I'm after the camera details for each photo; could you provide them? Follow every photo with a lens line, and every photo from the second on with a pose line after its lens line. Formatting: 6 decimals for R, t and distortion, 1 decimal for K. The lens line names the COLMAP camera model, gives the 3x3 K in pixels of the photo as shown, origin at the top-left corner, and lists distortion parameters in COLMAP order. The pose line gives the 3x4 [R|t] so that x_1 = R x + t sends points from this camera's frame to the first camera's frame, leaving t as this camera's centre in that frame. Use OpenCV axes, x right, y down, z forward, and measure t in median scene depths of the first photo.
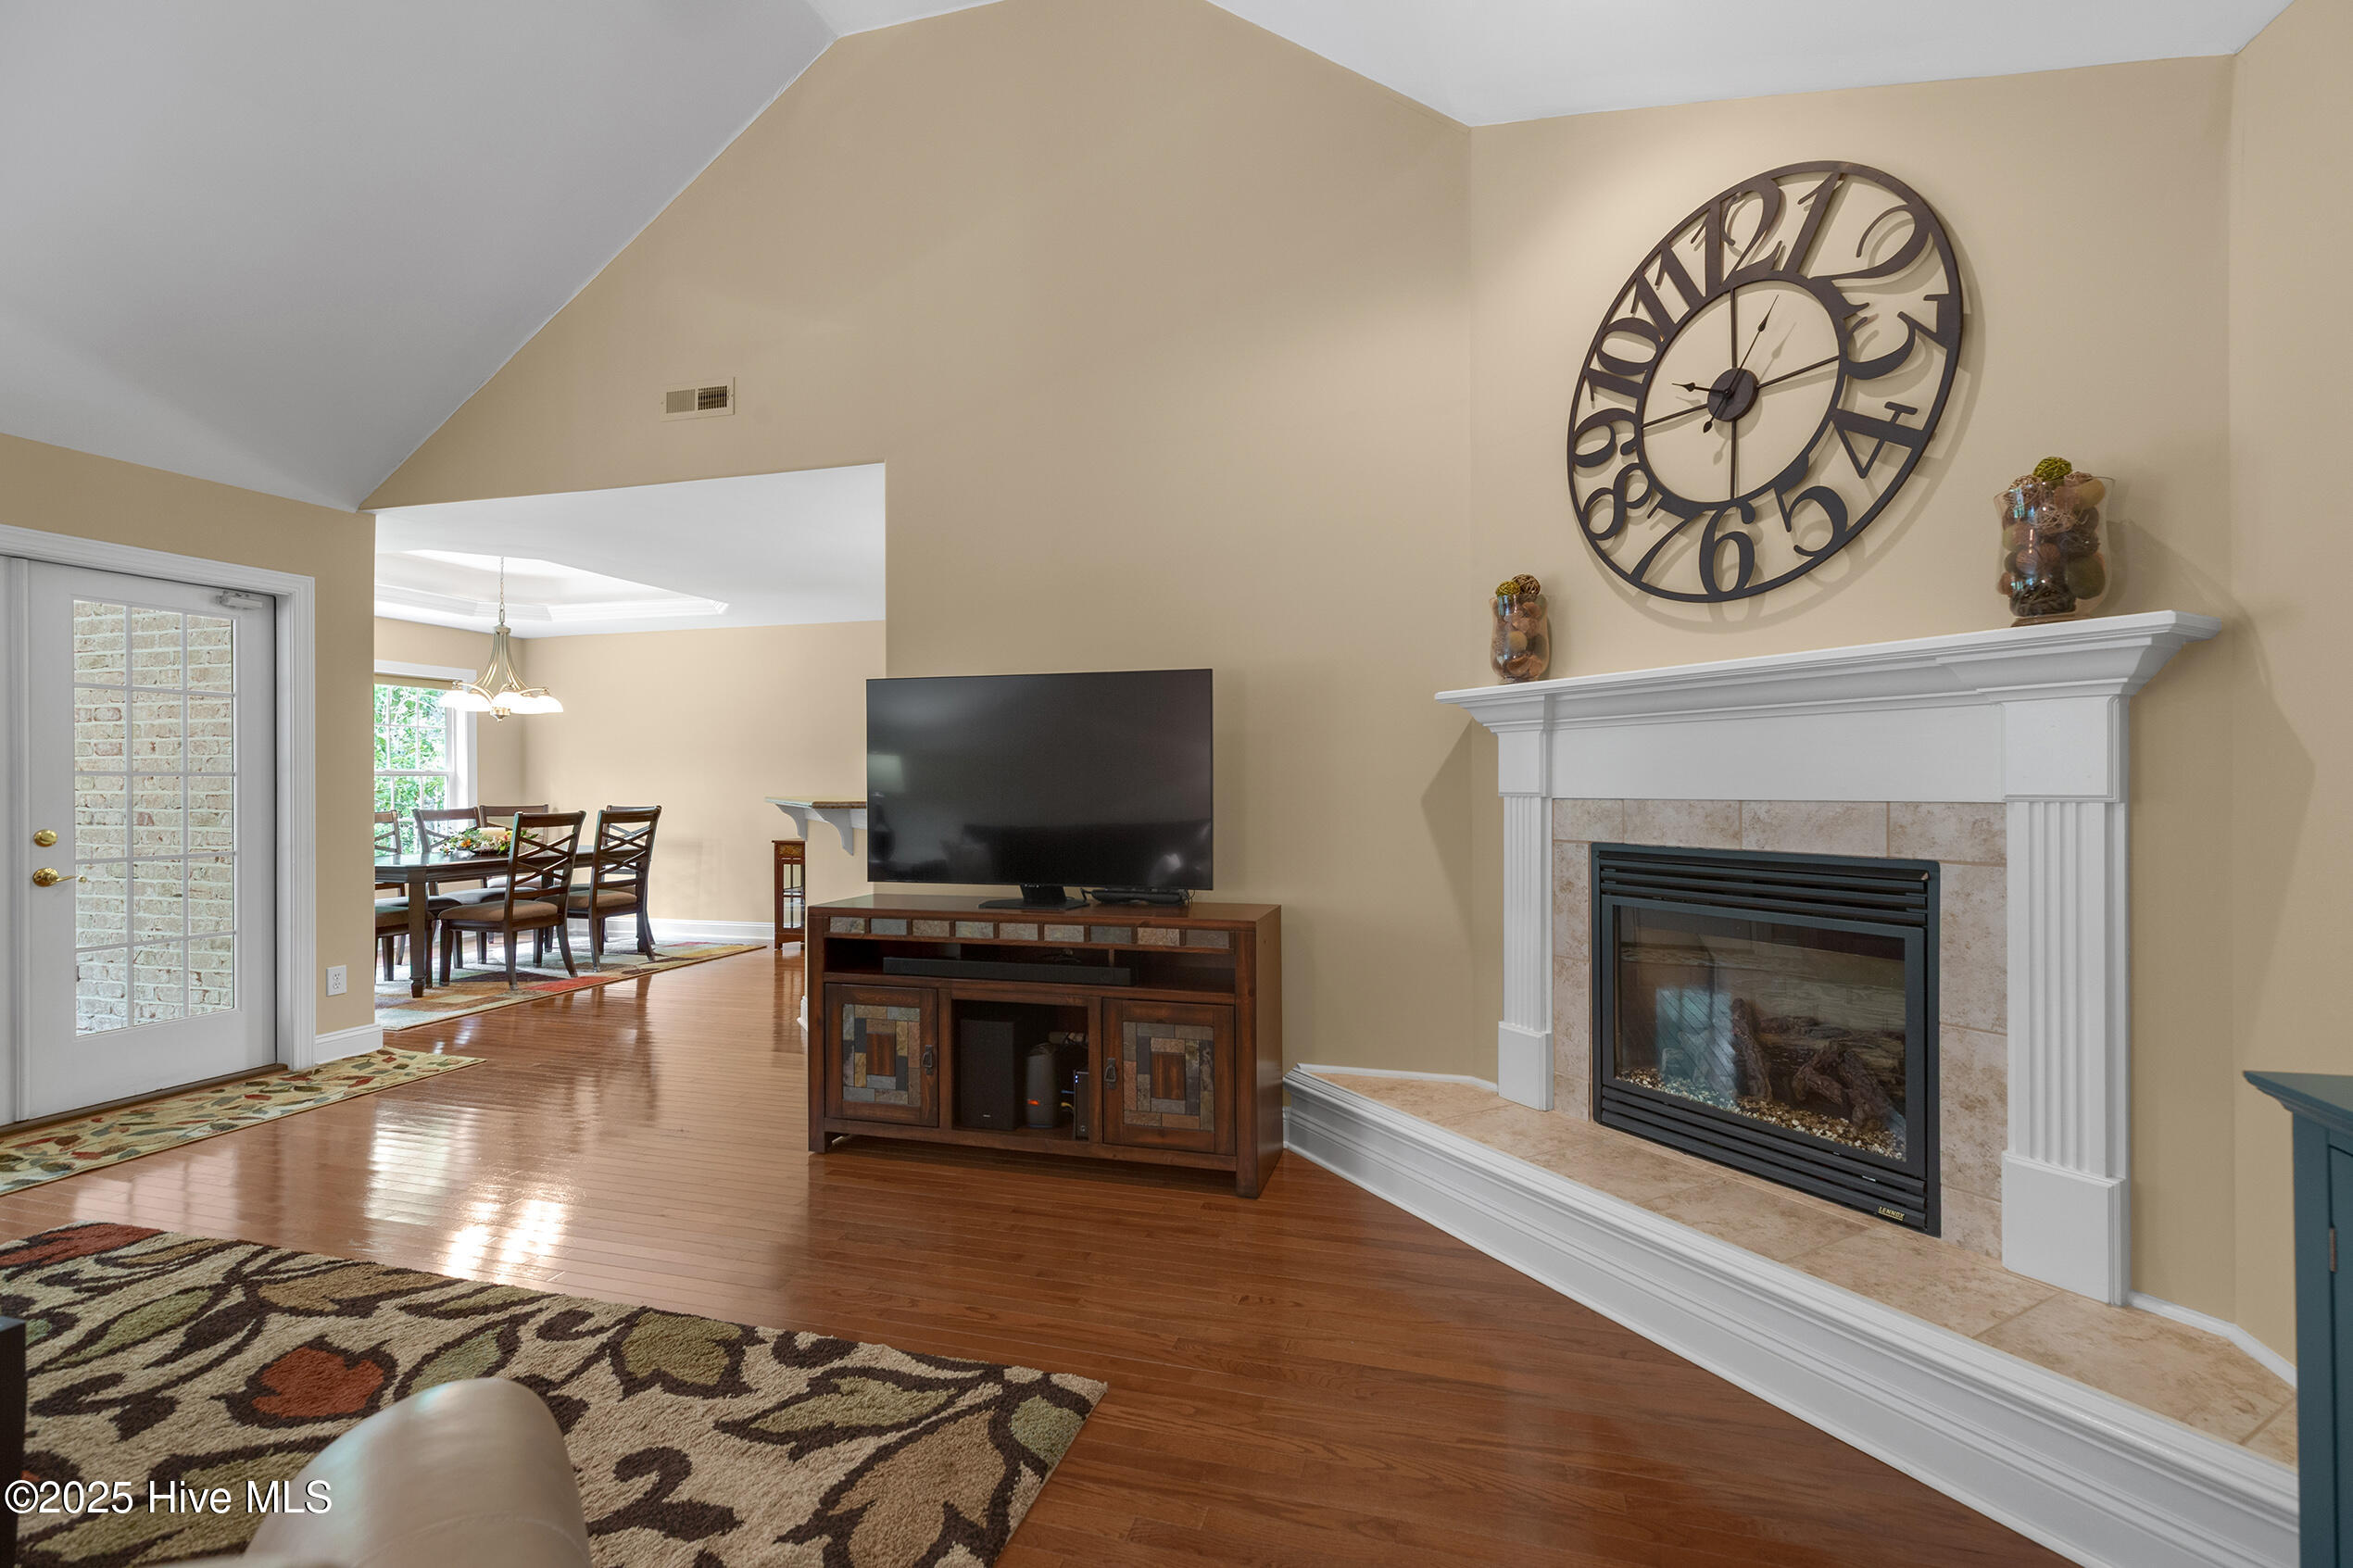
lens RADIAL K [[1063.0, 0, 1175.9], [0, 1063.0, 778.0], [0, 0, 1]] dist [0.009880, -0.003468]
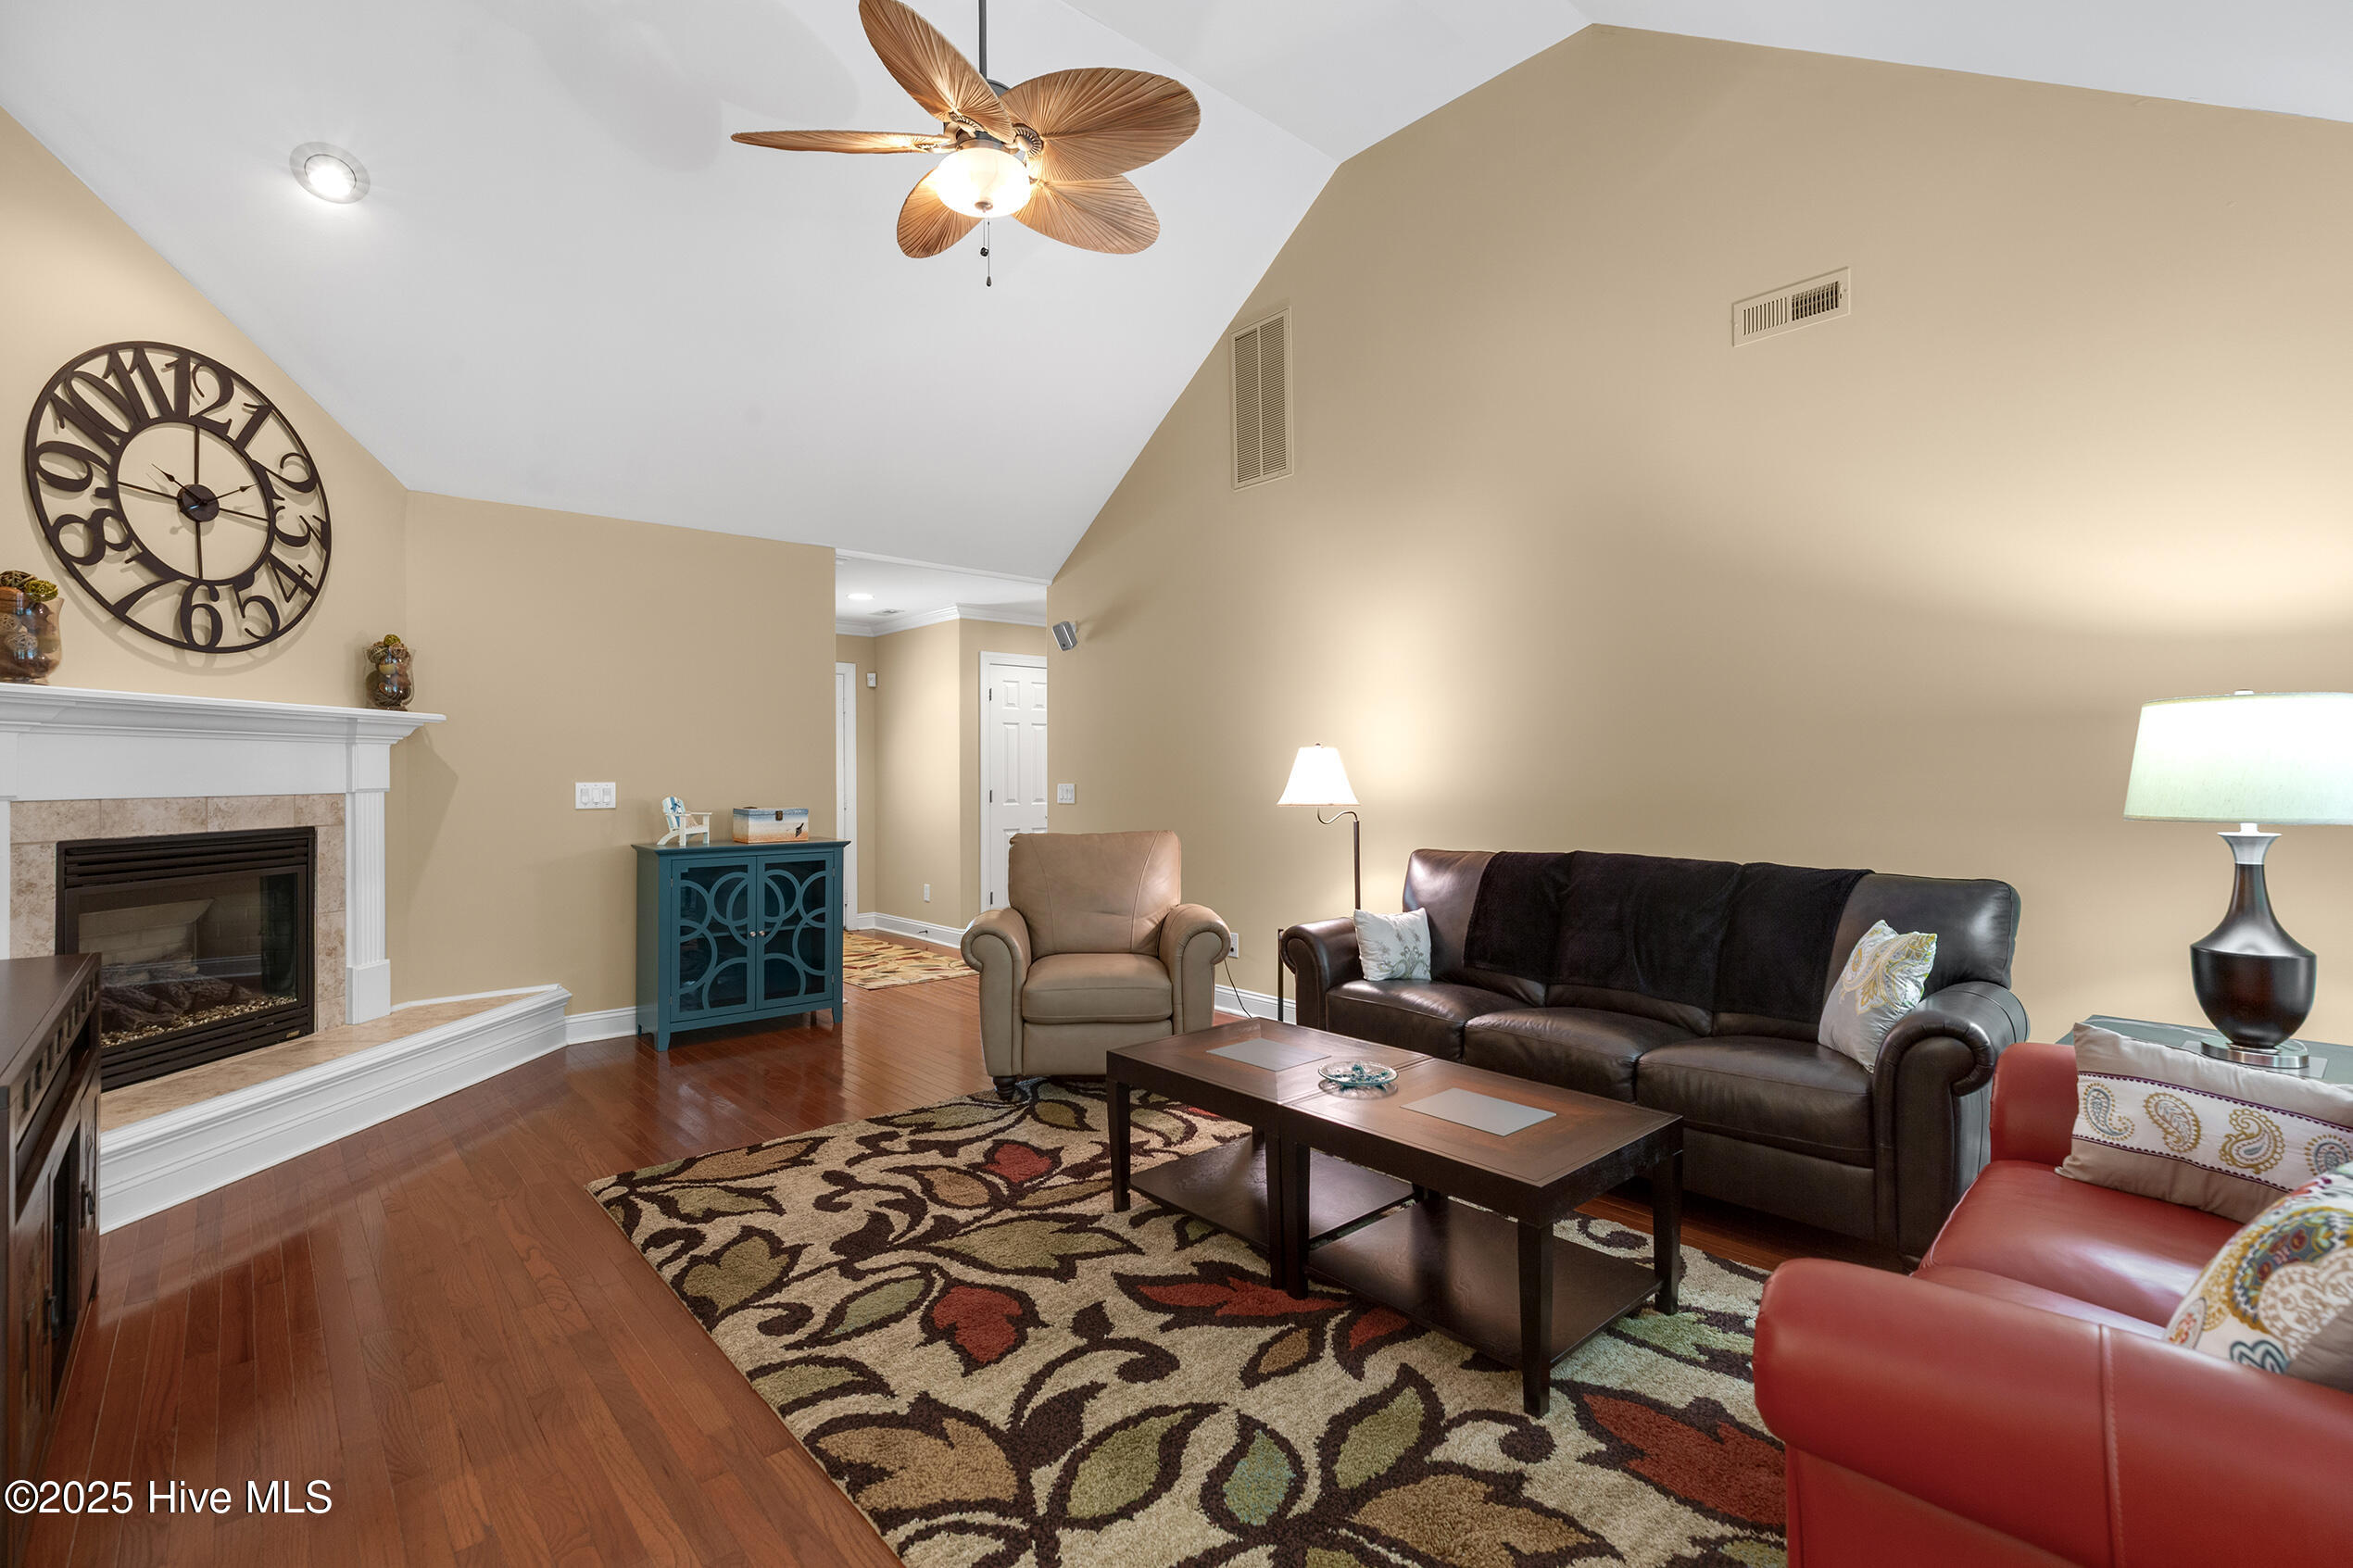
lens RADIAL K [[1063.0, 0, 1196.1], [0, 1063.0, 752.6], [0, 0, 1]] dist [0.009880, -0.003468]
pose [[-0.854275, 0.015664, 0.519586, -1.185142], [0.002725, 0.999667, -0.025658, 0.002108], [-0.519815, -0.020504, -0.854033, 1.379021]]
